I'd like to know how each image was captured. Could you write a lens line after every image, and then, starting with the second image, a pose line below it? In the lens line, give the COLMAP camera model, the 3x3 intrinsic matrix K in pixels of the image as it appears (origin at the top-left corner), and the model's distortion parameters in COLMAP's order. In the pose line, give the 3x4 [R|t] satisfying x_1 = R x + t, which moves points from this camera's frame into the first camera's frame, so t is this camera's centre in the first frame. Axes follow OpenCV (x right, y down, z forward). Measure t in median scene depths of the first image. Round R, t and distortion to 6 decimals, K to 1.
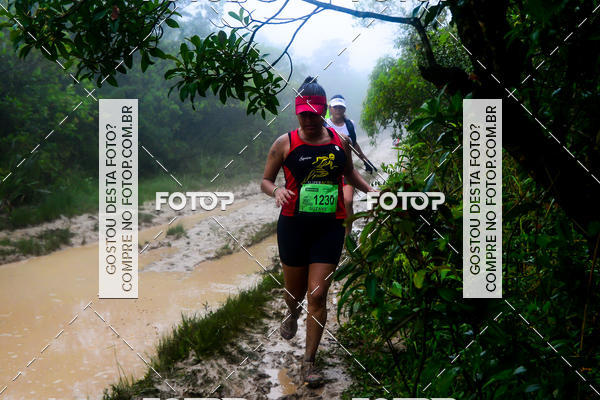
lens RADIAL K [[1134.6, 0, 299.9], [0, 1134.6, 179.3], [0, 0, 1]] dist [0.144966, 0.149245]
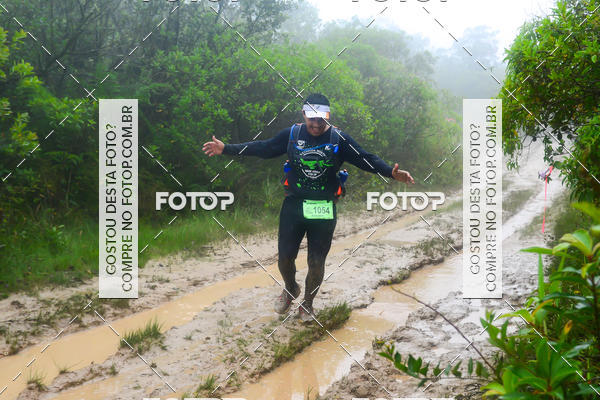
lens RADIAL K [[844.5, 0, 329.9], [0, 844.5, 211.2], [0, 0, 1]] dist [0.017653, 0.073630]
pose [[0.984591, -0.000315, -0.174875, 0.047129], [0.008913, 0.998789, 0.048383, -0.029870], [0.174648, -0.049196, 0.983401, 0.539432]]
